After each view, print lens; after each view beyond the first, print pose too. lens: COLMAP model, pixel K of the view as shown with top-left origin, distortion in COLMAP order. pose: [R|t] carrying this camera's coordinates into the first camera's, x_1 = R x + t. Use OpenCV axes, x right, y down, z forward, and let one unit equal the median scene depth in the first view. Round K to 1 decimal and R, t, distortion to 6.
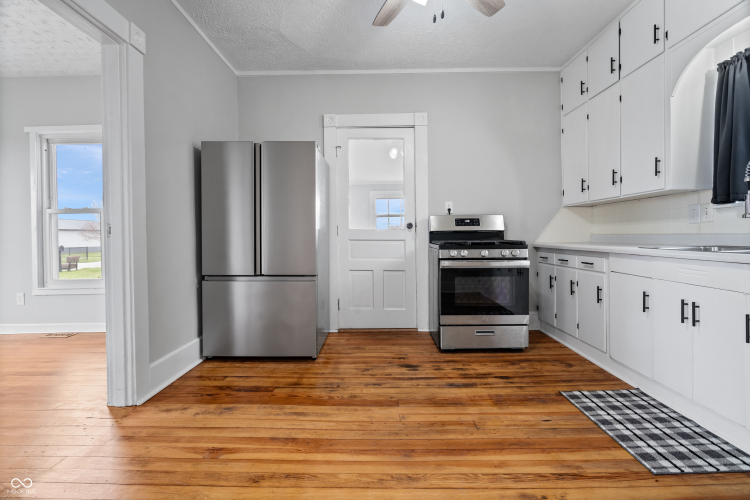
lens RADIAL K [[341.0, 0, 370.2], [0, 341.0, 241.0], [0, 0, 1]] dist [-0.010414, 0.002030]
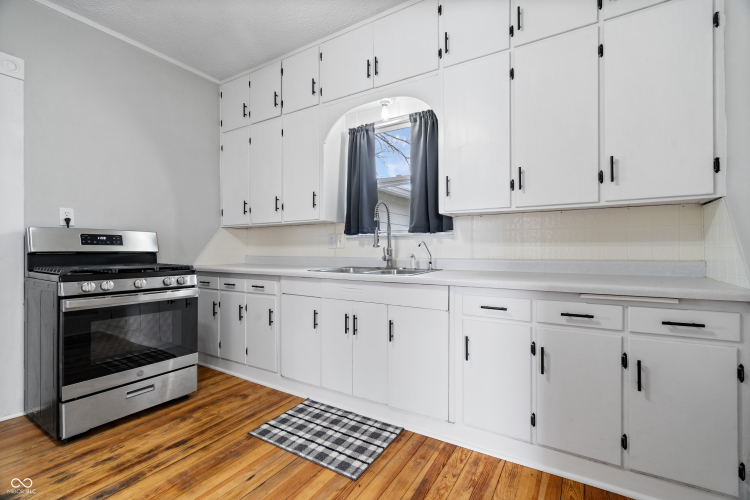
lens RADIAL K [[341.0, 0, 375.2], [0, 341.0, 249.2], [0, 0, 1]] dist [-0.010414, 0.002030]
pose [[0.506810, 0.012285, 0.861970, -0.047720], [0.008889, 0.999771, -0.019475, -0.021644], [-0.862012, 0.017532, 0.506585, 0.194881]]
